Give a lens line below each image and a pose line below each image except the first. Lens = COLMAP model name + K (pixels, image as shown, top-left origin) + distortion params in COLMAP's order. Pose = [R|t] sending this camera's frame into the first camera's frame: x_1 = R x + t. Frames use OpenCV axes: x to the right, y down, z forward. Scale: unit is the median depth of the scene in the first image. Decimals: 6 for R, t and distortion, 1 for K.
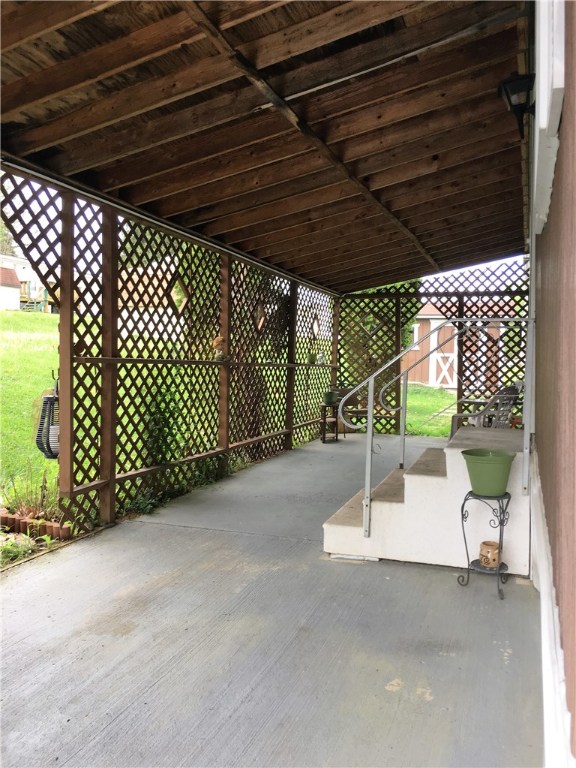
lens RADIAL K [[659.1, 0, 289.1], [0, 659.1, 379.8], [0, 0, 1]] dist [0.039763, -0.045577]
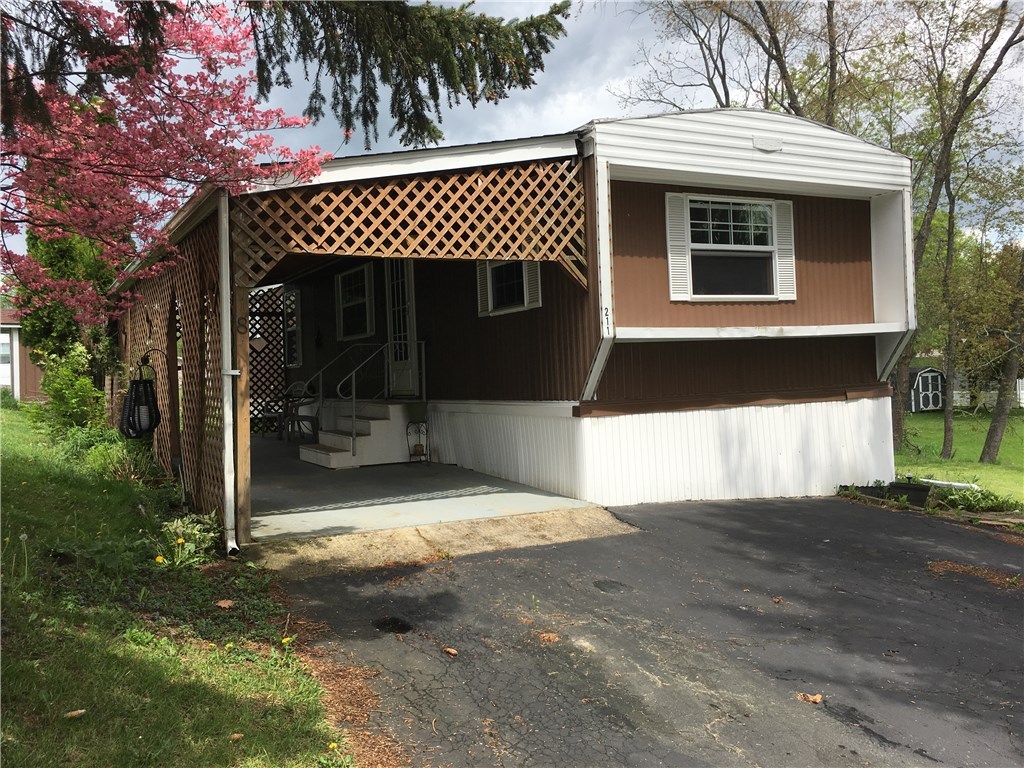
lens RADIAL K [[878.7, 0, 516.4], [0, 878.7, 382.7], [0, 0, 1]] dist [0.039763, -0.045577]
pose [[0.650467, -0.040285, 0.758466, -0.616442], [0.057051, 0.998363, 0.004100, 0.017621], [-0.757389, 0.040604, 0.651700, -0.423145]]
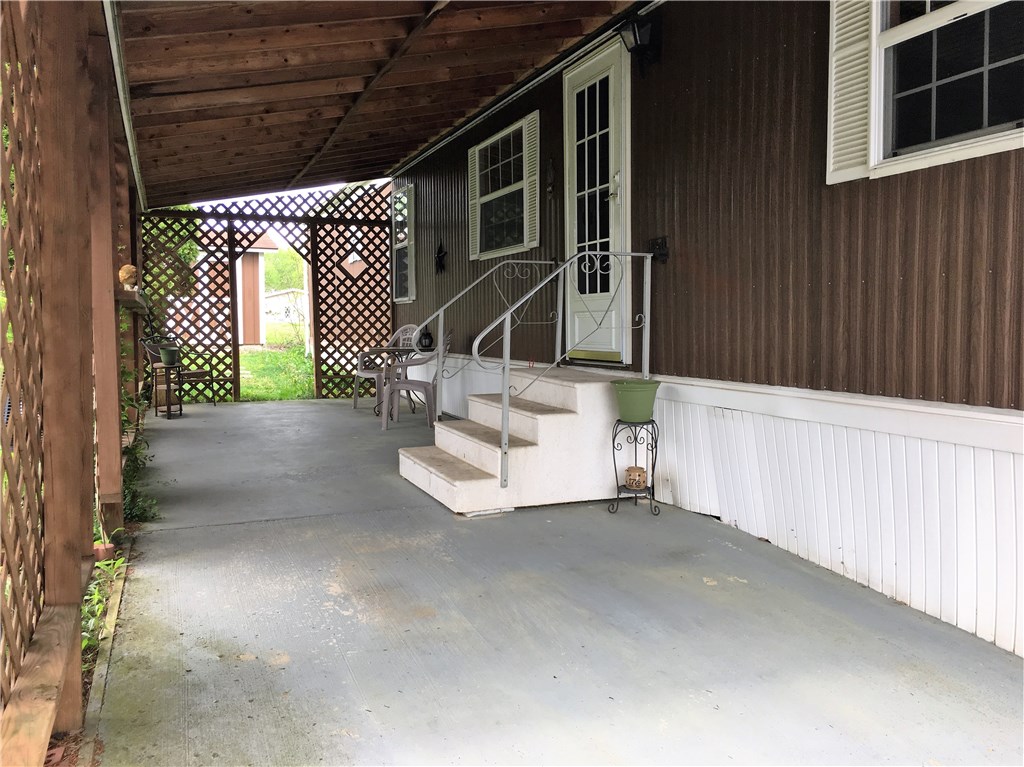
lens RADIAL K [[878.7, 0, 514.7], [0, 878.7, 384.2], [0, 0, 1]] dist [0.039763, -0.045577]
pose [[0.750330, -0.066107, 0.657749, -0.274601], [0.029446, 0.997342, 0.066646, 0.004881], [-0.660407, -0.030639, 0.750283, 0.028758]]
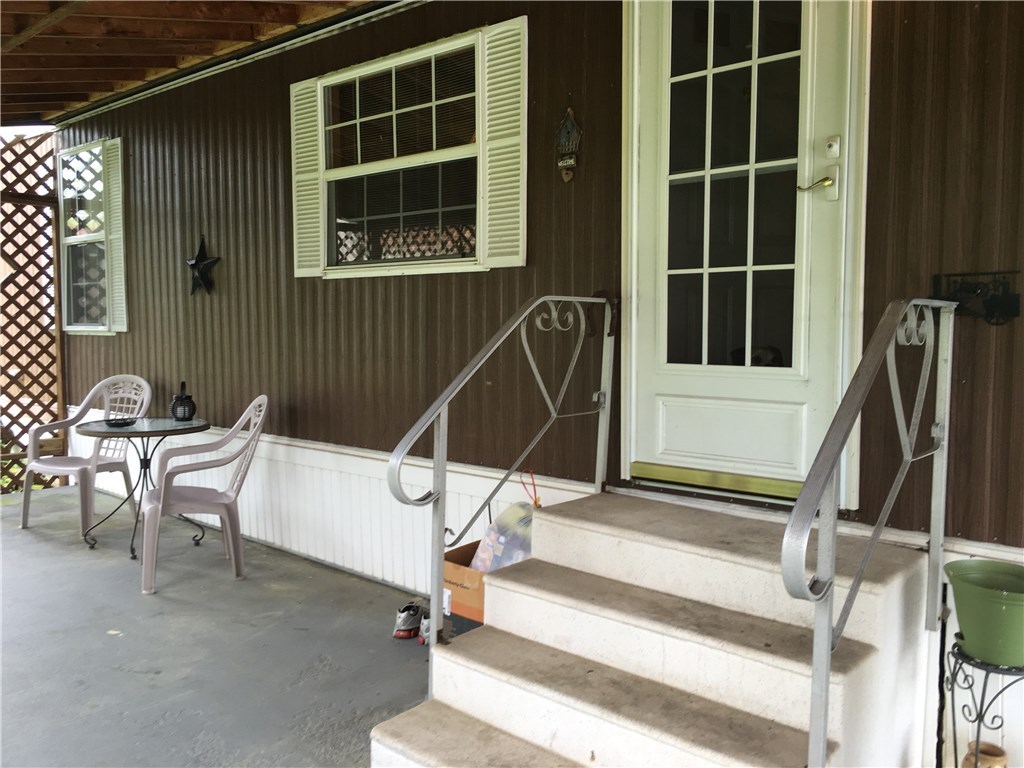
lens RADIAL K [[878.7, 0, 509.2], [0, 878.7, 391.0], [0, 0, 1]] dist [0.039763, -0.045577]
pose [[0.363198, -0.080996, 0.928185, -0.162278], [0.016909, 0.996623, 0.080351, -0.032285], [-0.931559, -0.013489, 0.363341, 0.400822]]
